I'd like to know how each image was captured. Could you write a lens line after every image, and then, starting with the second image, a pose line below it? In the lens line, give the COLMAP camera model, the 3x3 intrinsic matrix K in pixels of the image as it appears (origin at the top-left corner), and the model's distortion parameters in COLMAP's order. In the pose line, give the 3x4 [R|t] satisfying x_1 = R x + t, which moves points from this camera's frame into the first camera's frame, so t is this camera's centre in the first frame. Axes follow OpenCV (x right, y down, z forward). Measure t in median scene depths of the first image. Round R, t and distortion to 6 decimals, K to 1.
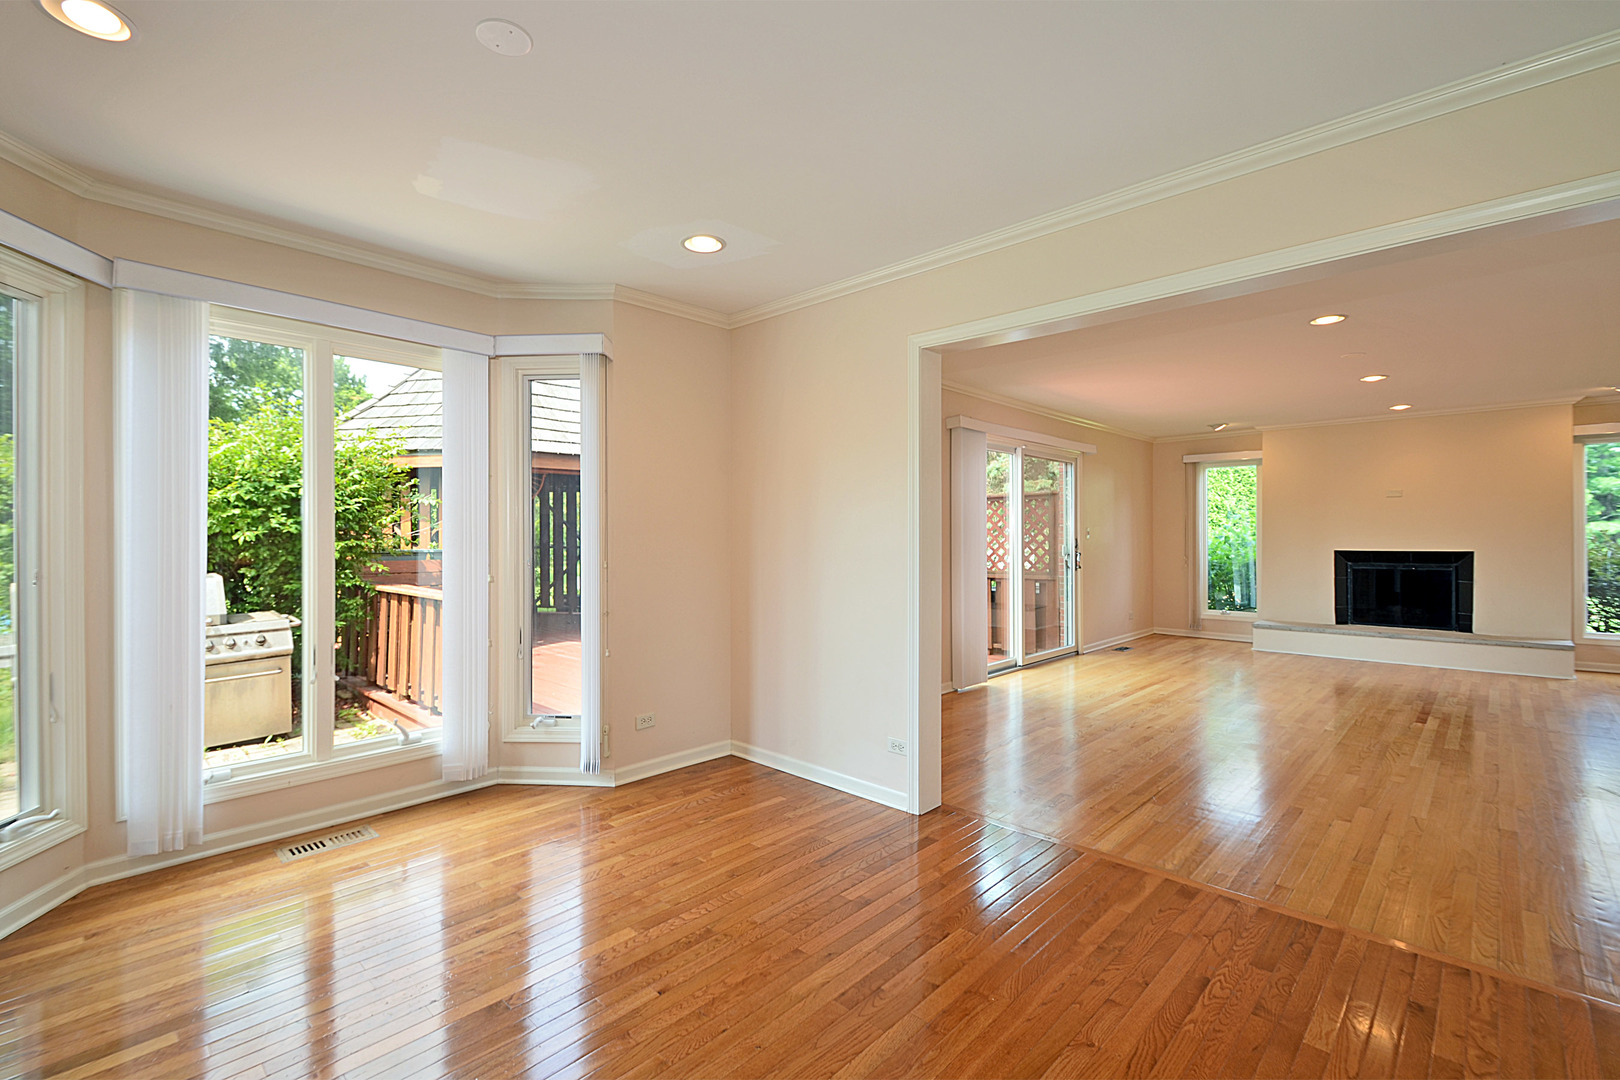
lens RADIAL K [[719.7, 0, 809.7], [0, 719.7, 536.9], [0, 0, 1]] dist [0.019443, -0.008934]
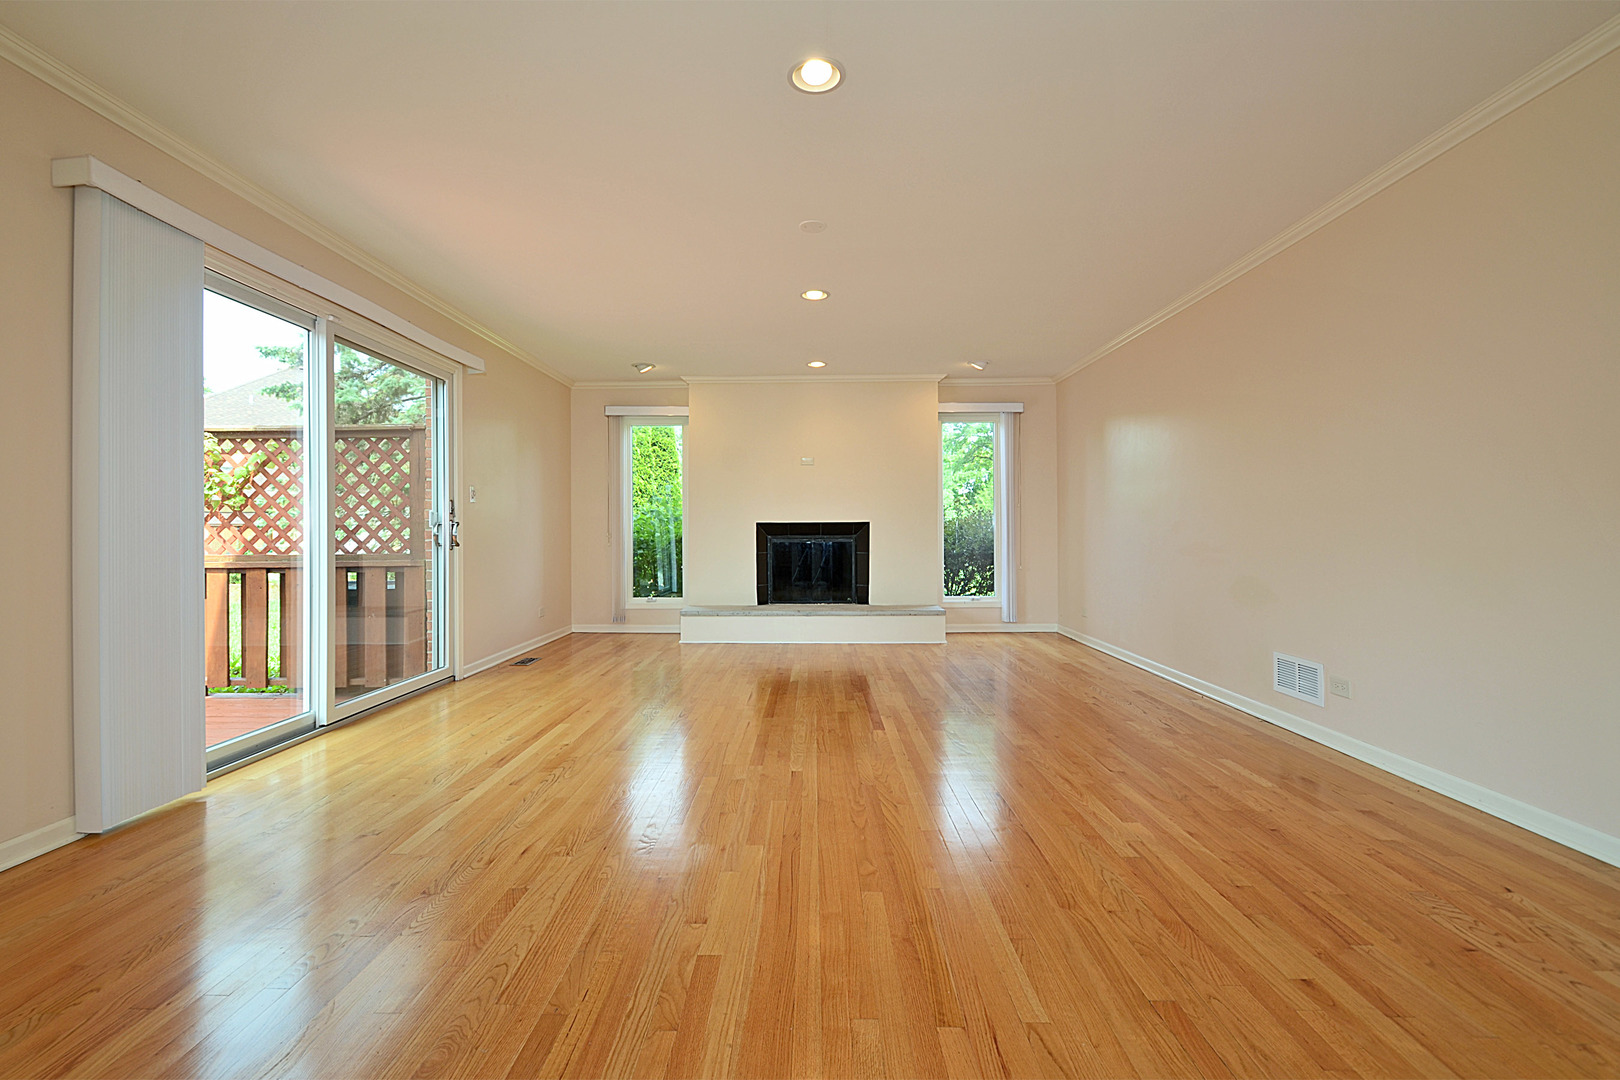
lens RADIAL K [[719.7, 0, 806.5], [0, 719.7, 536.7], [0, 0, 1]] dist [0.019443, -0.008934]
pose [[0.738421, -0.011541, 0.674241, 0.171100], [0.006514, 0.999929, 0.009981, 0.028057], [-0.674309, -0.002978, 0.738444, 0.309334]]
